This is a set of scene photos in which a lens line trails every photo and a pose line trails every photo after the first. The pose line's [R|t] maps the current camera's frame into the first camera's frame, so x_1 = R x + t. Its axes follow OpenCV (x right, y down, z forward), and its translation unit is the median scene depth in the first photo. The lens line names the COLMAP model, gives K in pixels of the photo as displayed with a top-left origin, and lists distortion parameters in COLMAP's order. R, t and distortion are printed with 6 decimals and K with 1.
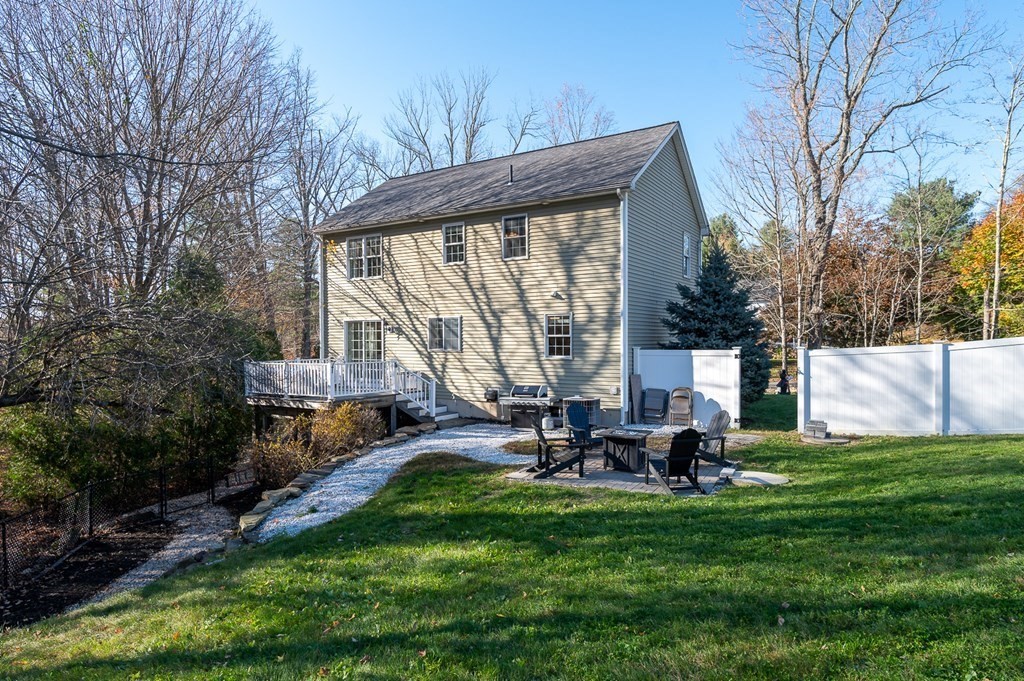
lens RADIAL K [[581.2, 0, 511.9], [0, 581.2, 342.2], [0, 0, 1]] dist [0.003414, -0.003310]
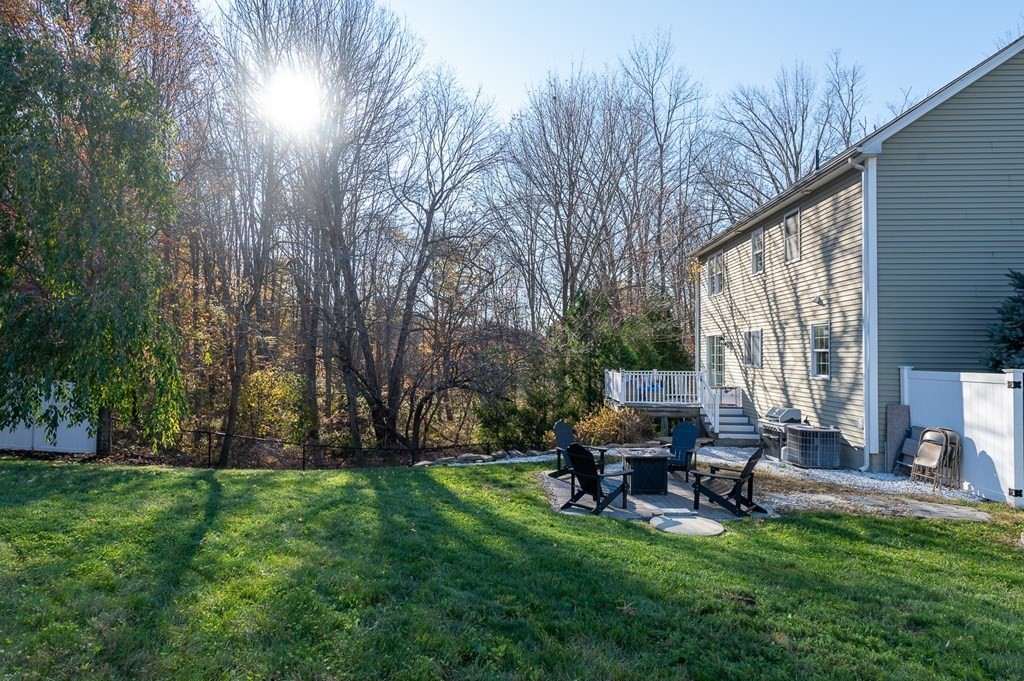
lens RADIAL K [[581.2, 0, 511.9], [0, 581.2, 339.9], [0, 0, 1]] dist [0.003414, -0.003310]
pose [[0.498658, -0.013577, -0.866692, 0.564017], [-0.013644, 0.999631, -0.023510, -0.000797], [0.866691, 0.023548, 0.498289, 0.218705]]
